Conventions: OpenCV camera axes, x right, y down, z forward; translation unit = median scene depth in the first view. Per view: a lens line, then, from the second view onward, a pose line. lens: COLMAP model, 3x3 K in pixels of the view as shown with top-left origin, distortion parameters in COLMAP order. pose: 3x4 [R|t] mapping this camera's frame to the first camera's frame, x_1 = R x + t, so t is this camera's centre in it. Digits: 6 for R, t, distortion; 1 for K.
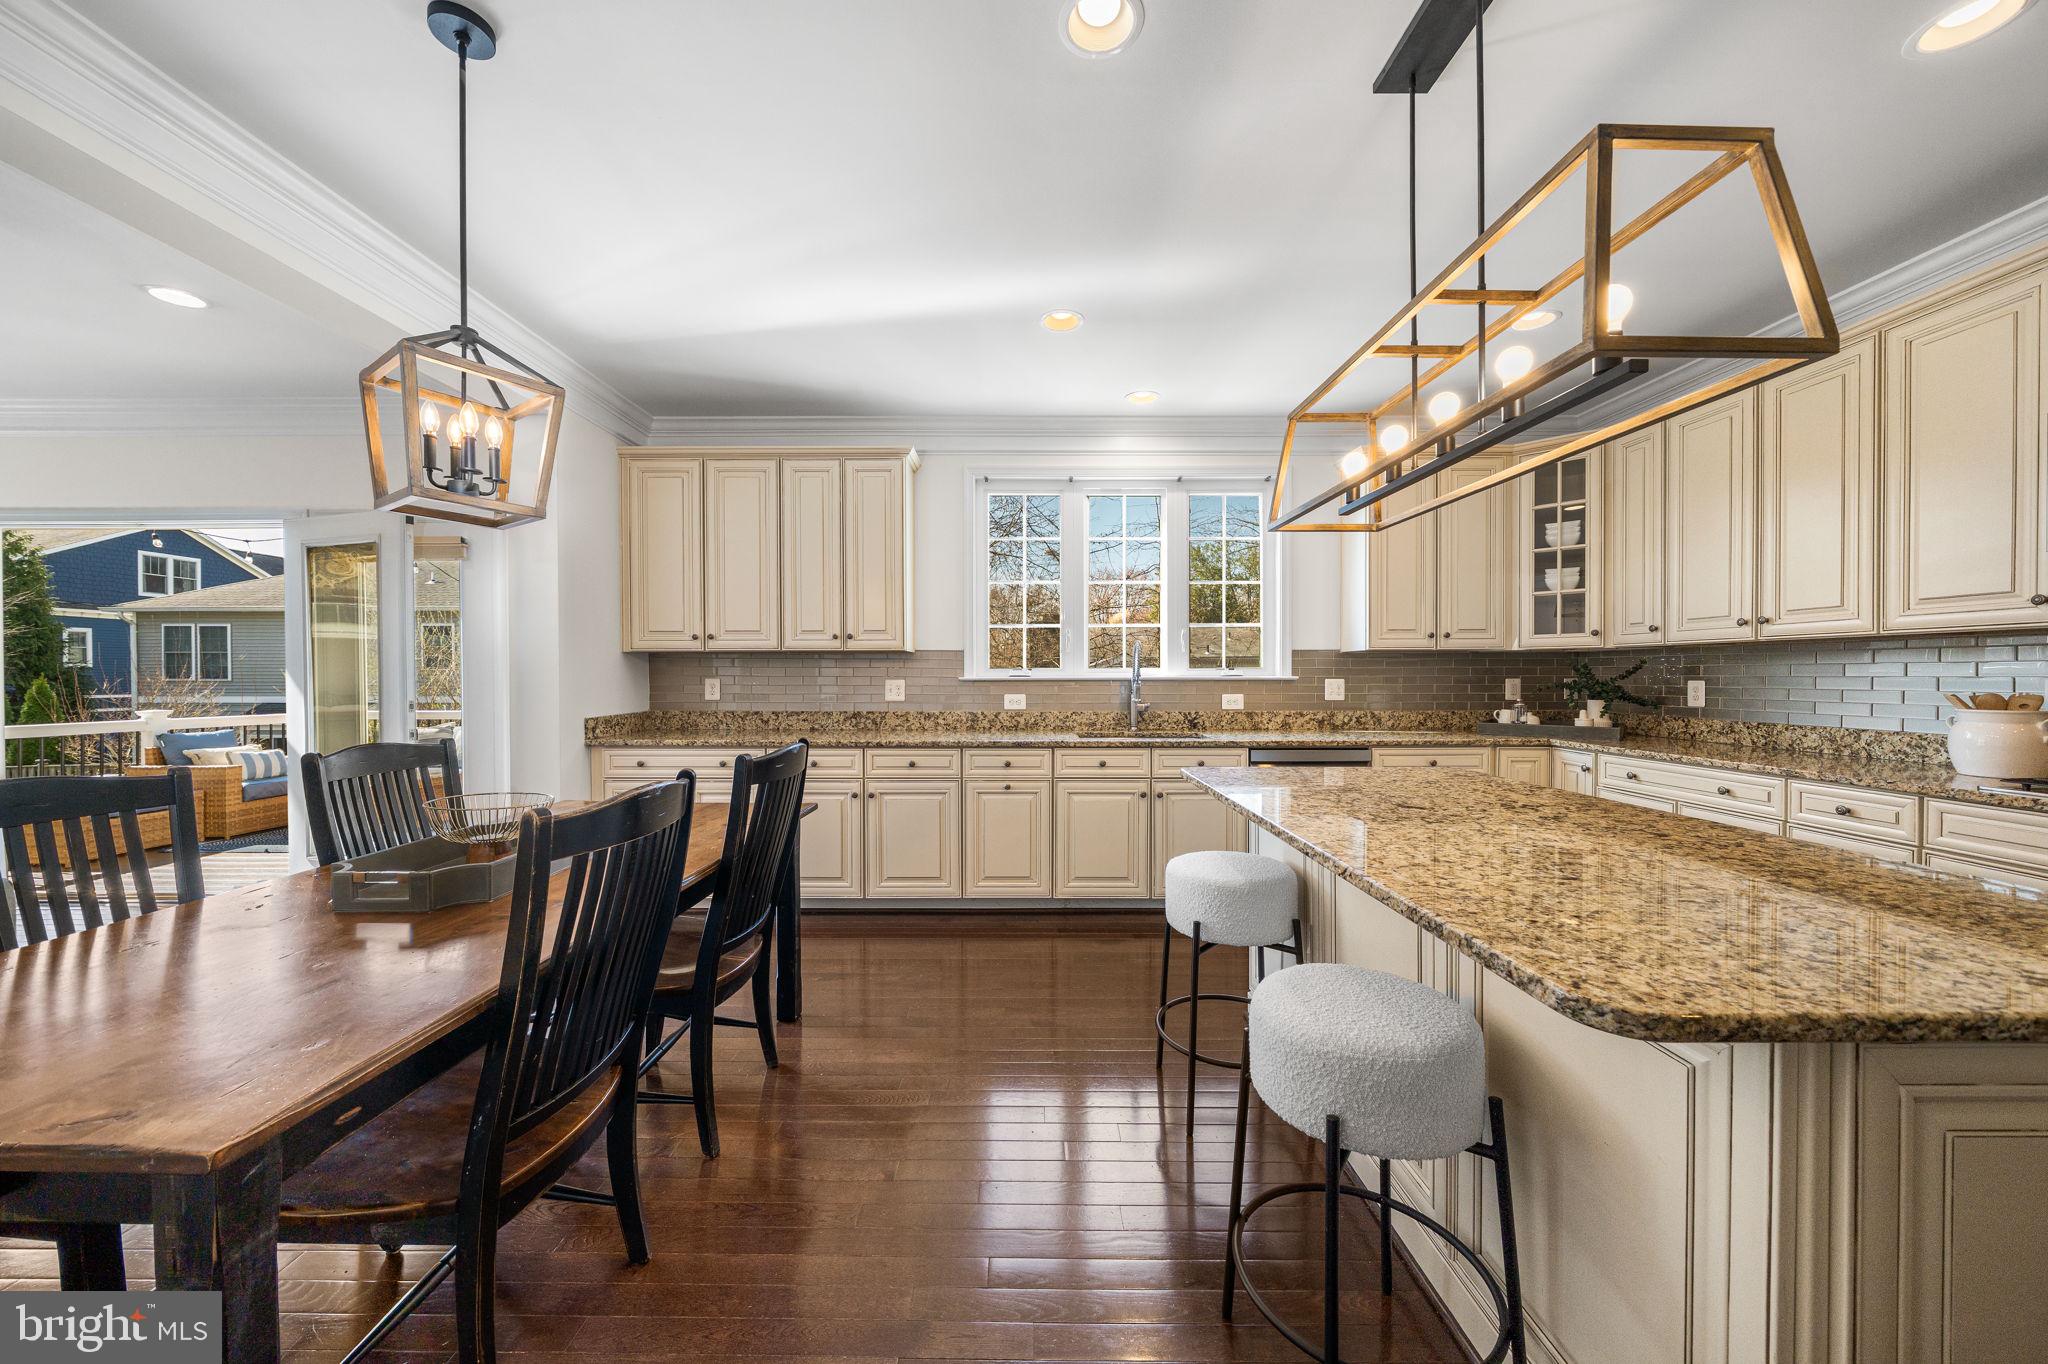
lens RADIAL K [[723.9, 0, 1019.6], [0, 723.9, 682.8], [0, 0, 1]] dist [-0.003086, -0.000548]
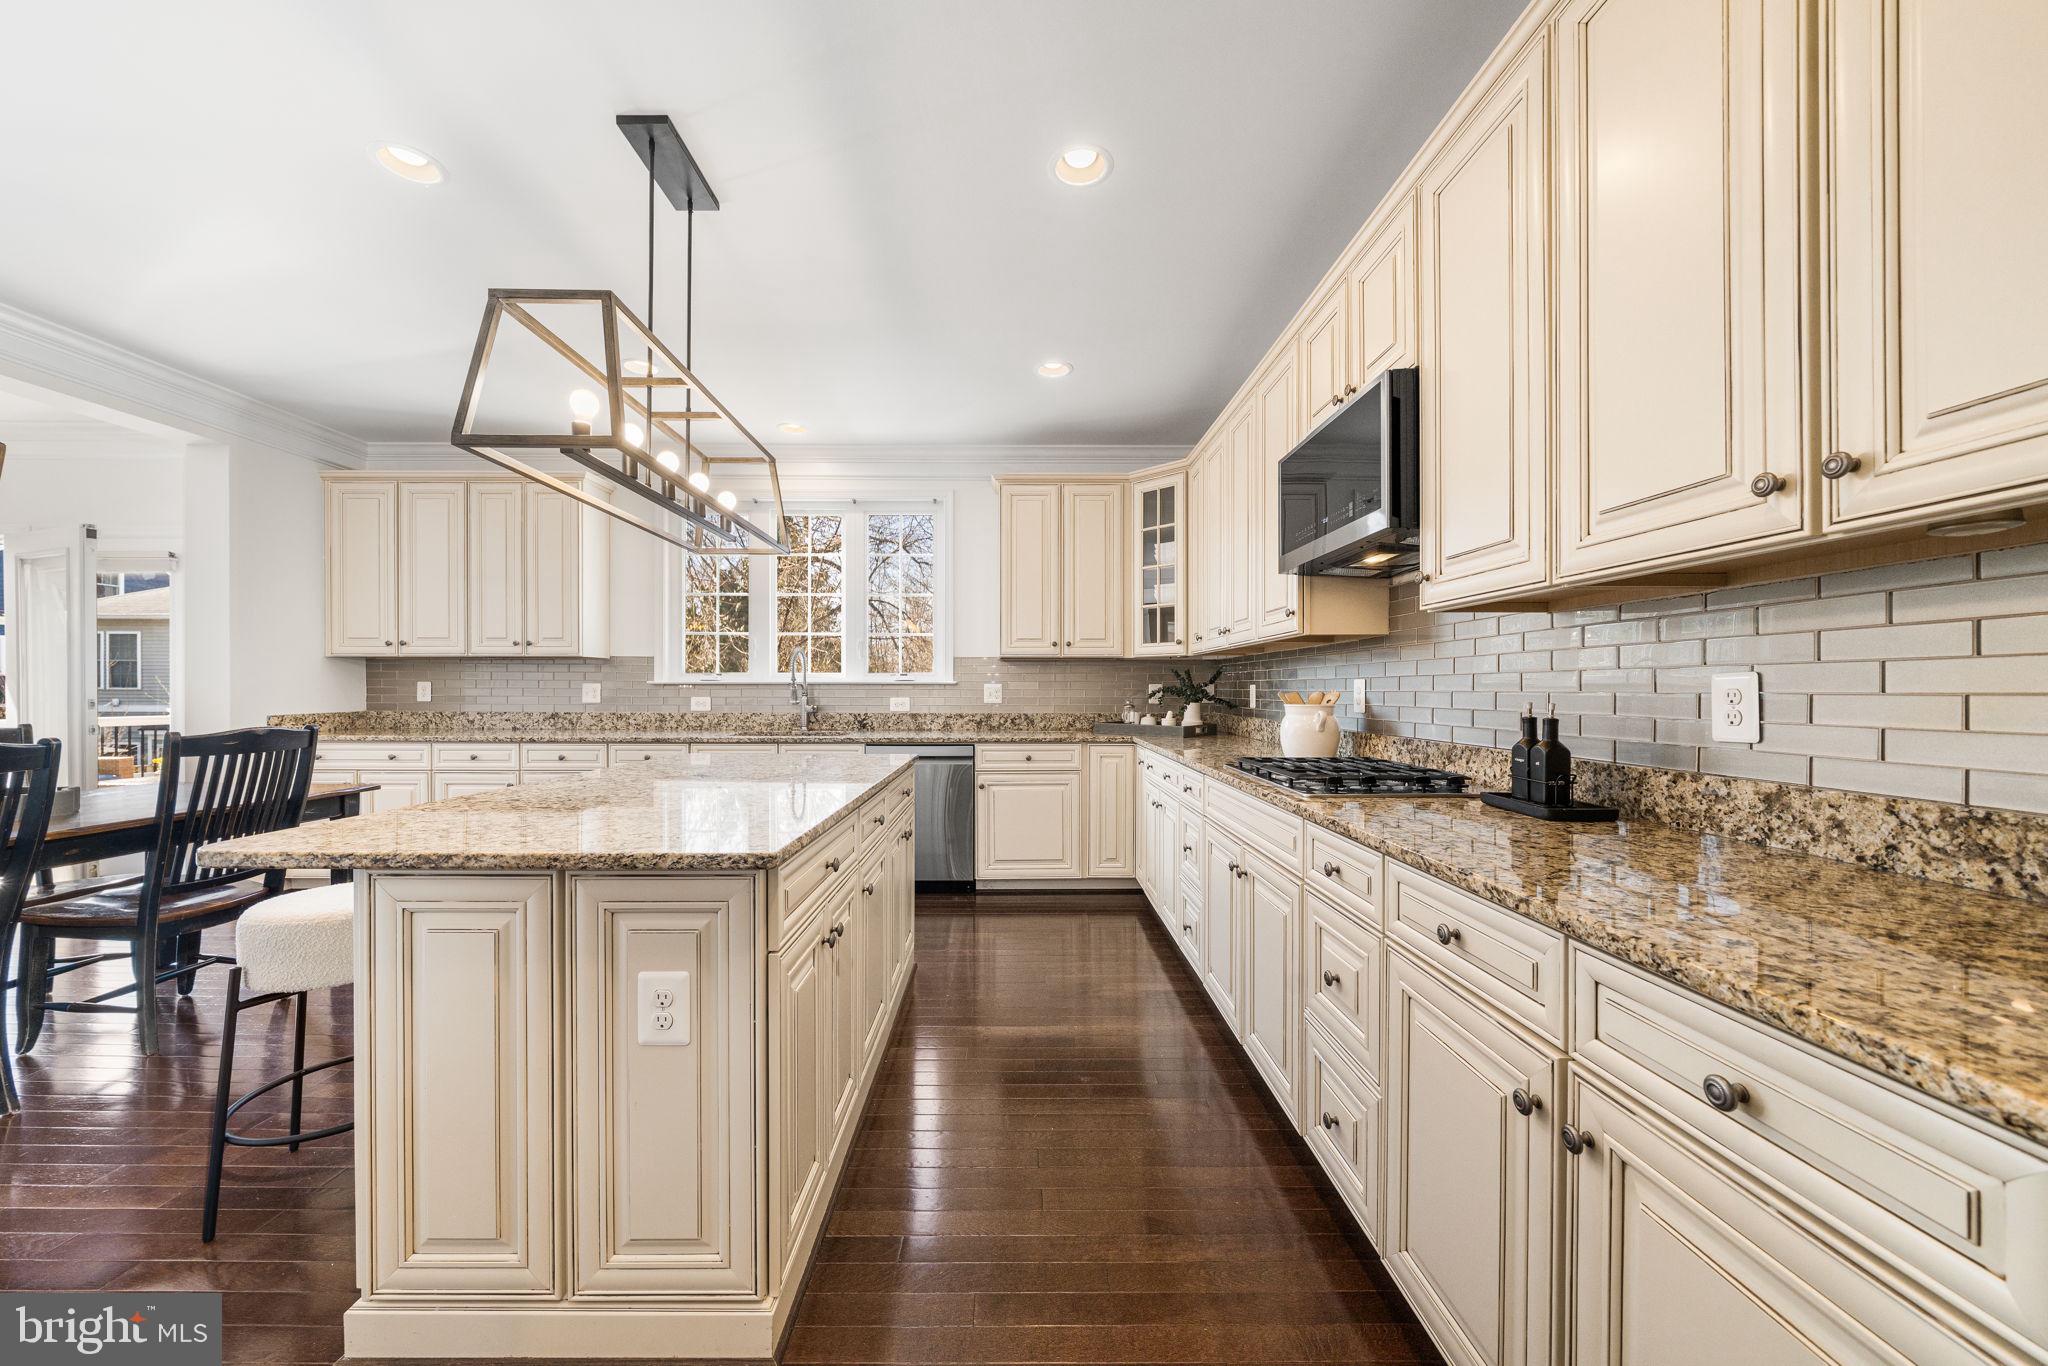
lens RADIAL K [[747.2, 0, 1020.1], [0, 747.2, 689.9], [0, 0, 1]] dist [-0.006394, 0.000061]
pose [[0.999921, 0.003088, 0.012221, 0.503488], [-0.002988, 0.999962, -0.008190, 0.014447], [-0.012246, 0.008153, 0.999892, -0.143202]]
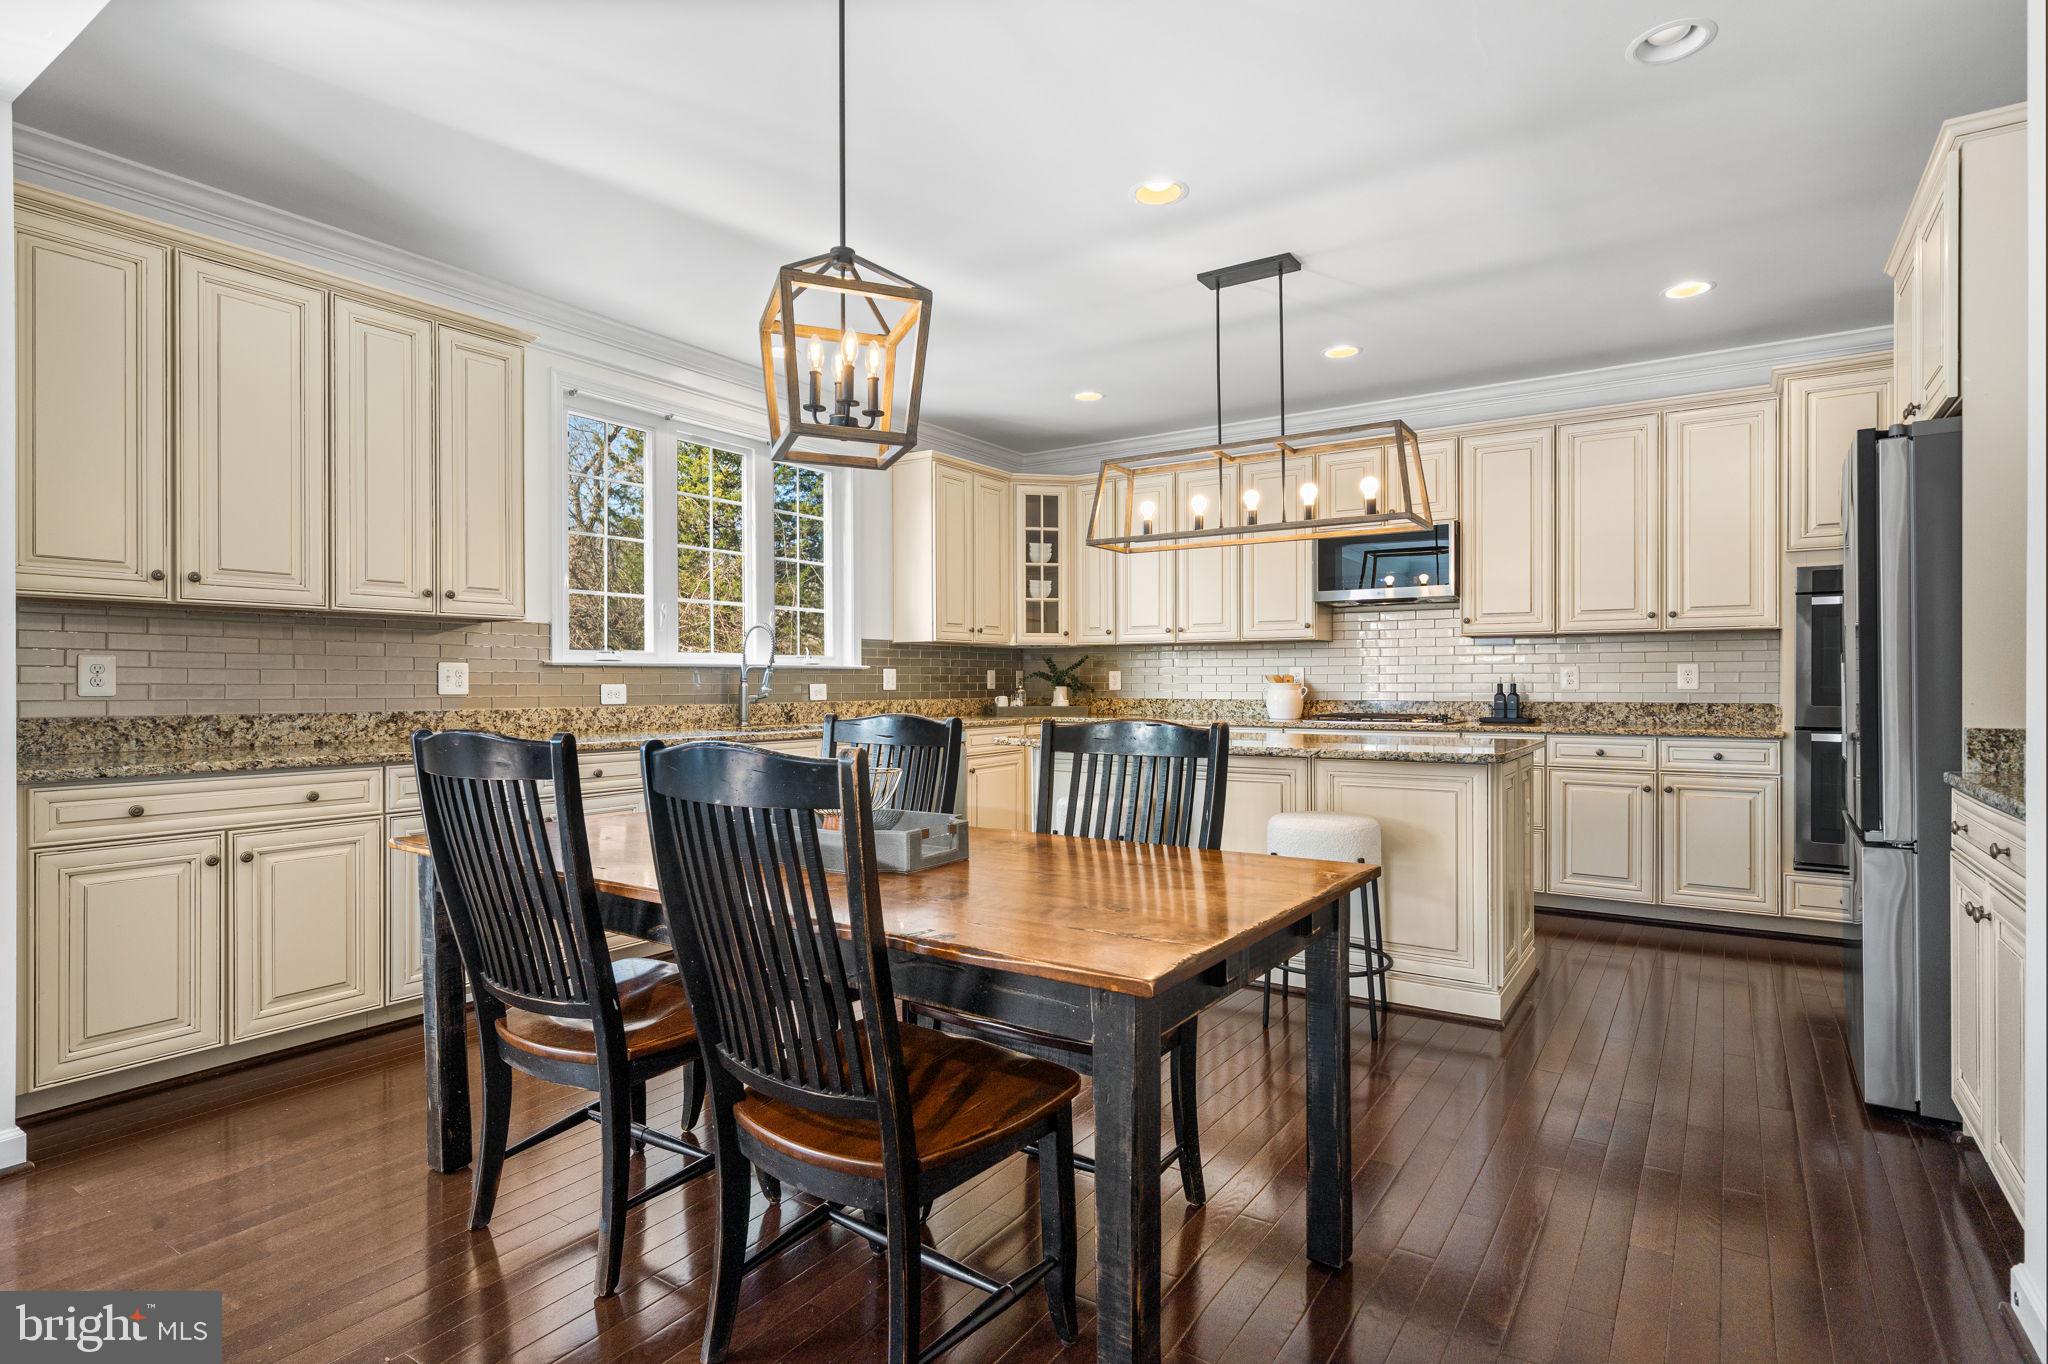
lens RADIAL K [[1051.9, 0, 1019.5], [0, 1051.9, 687.2], [0, 0, 1]] dist [0.005950, 0.000601]
pose [[0.551504, -0.003435, 0.834165, -0.758724], [0.009142, 0.999956, -0.001927, 0.027388], [-0.834122, 0.008689, 0.551511, 0.036294]]
